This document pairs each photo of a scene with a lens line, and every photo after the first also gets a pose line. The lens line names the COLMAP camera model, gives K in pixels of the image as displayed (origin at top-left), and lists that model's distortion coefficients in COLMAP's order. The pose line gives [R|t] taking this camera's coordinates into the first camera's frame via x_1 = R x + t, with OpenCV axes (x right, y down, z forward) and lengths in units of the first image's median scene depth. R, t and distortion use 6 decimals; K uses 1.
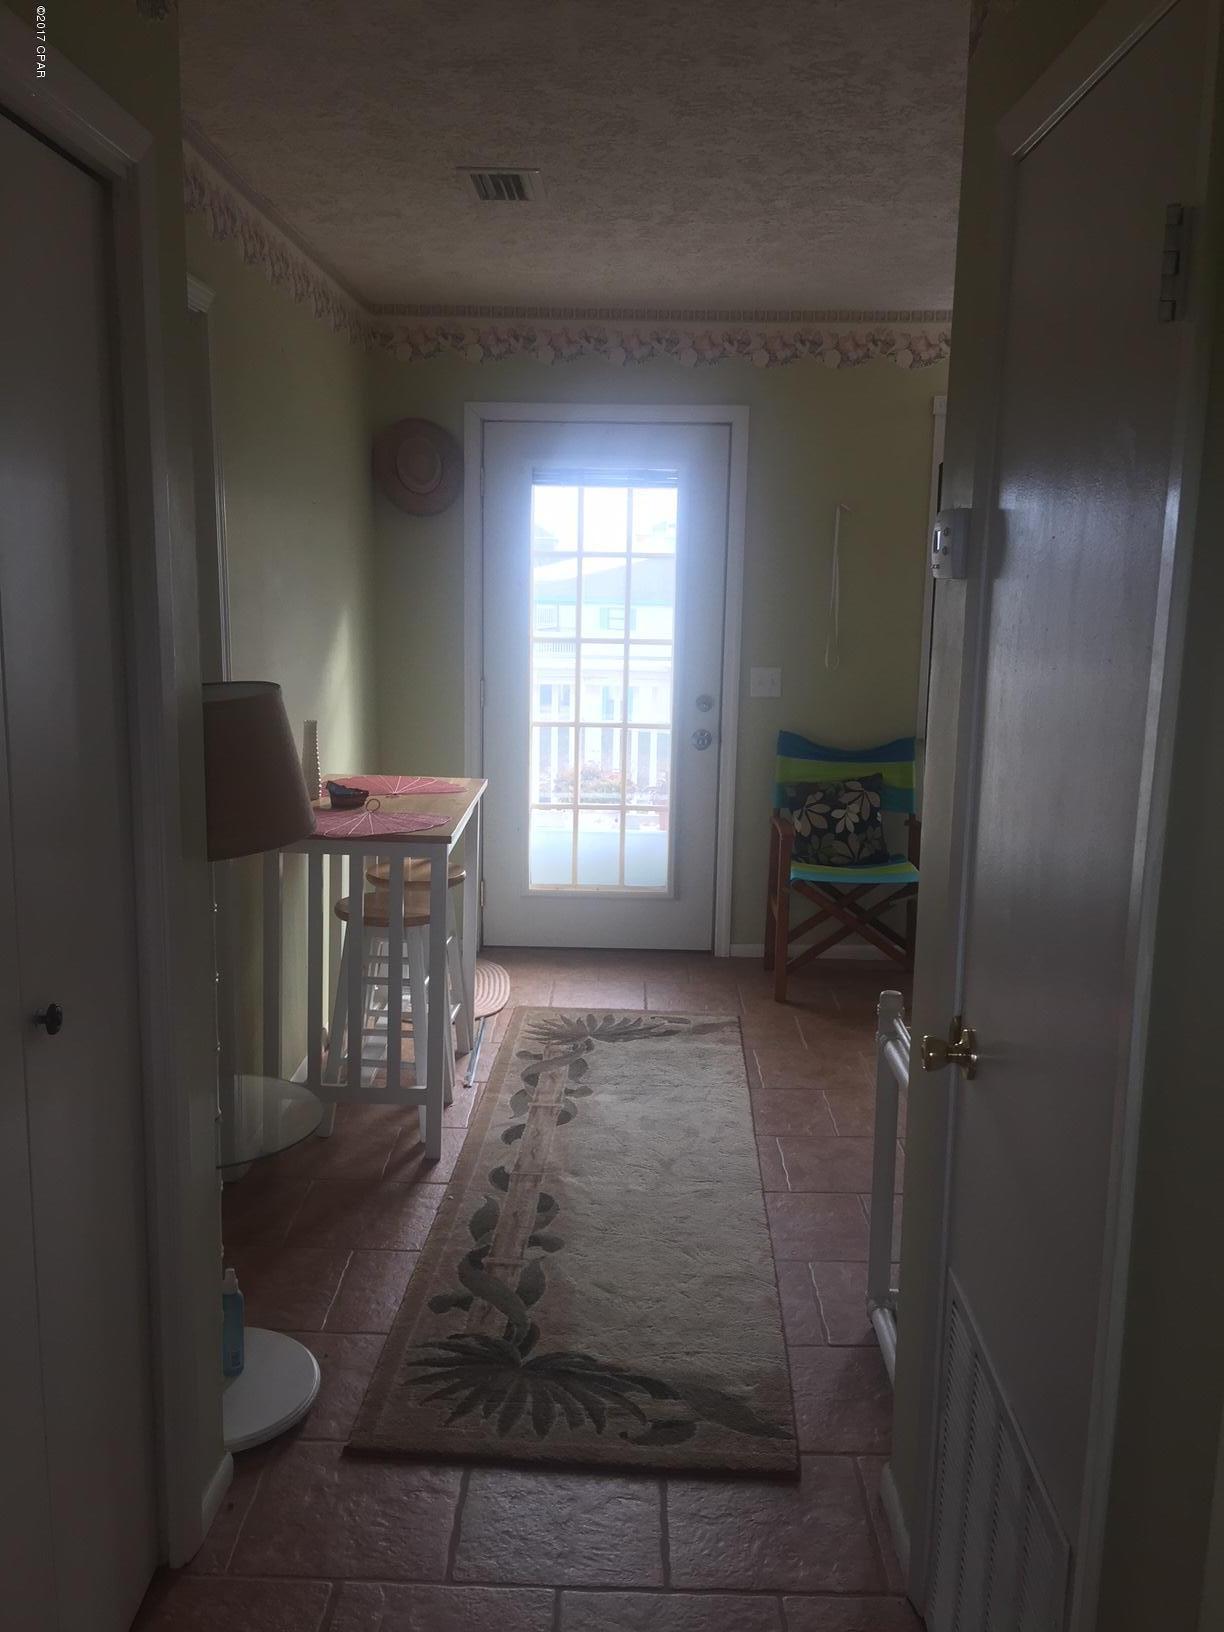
lens RADIAL K [[1380.7, 0, 612.0], [0, 1380.7, 816.0], [0, 0, 1]] dist [0.099588, 0.000846]
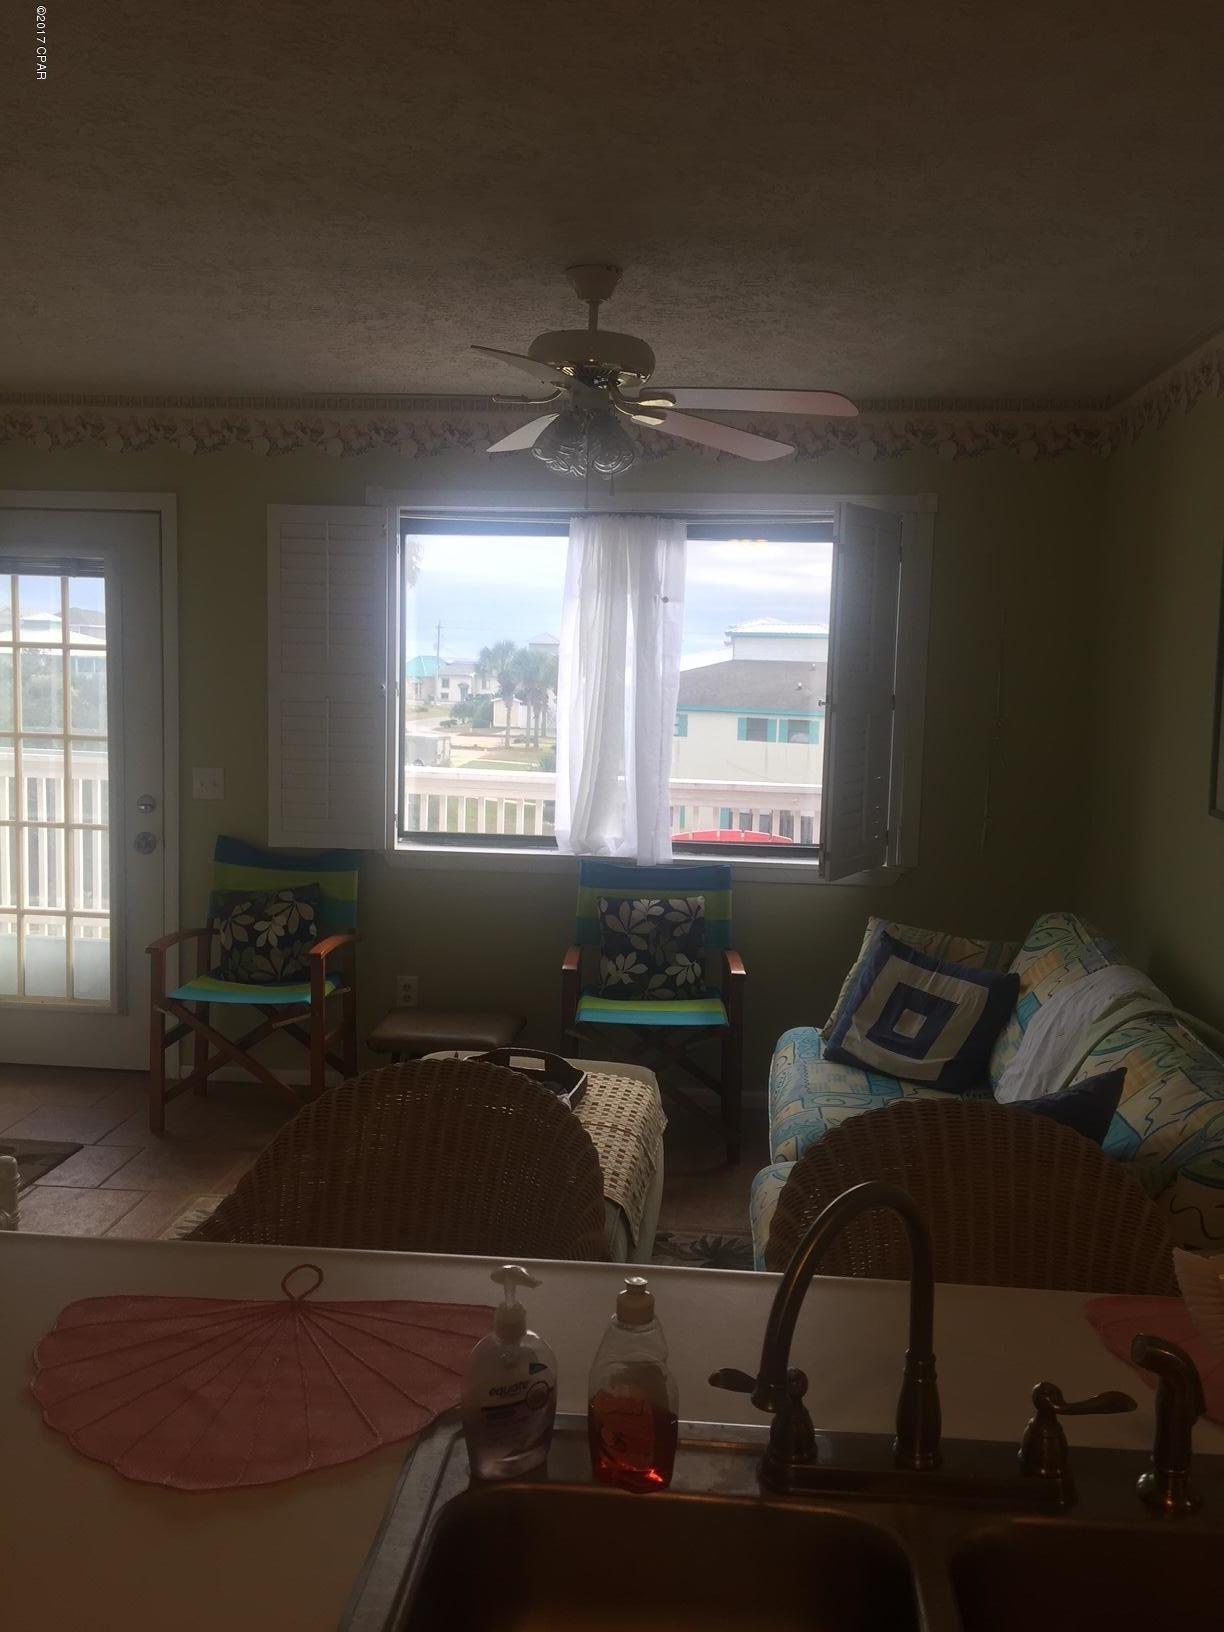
lens RADIAL K [[1553.1, 0, 612.0], [0, 1553.1, 816.0], [0, 0, 1]] dist [0.124155, 0.001701]
pose [[0.990630, 0.021593, -0.134858, 0.529857], [-0.033636, 0.995581, -0.087677, 0.008904], [0.132369, 0.091391, 0.986978, -0.001442]]
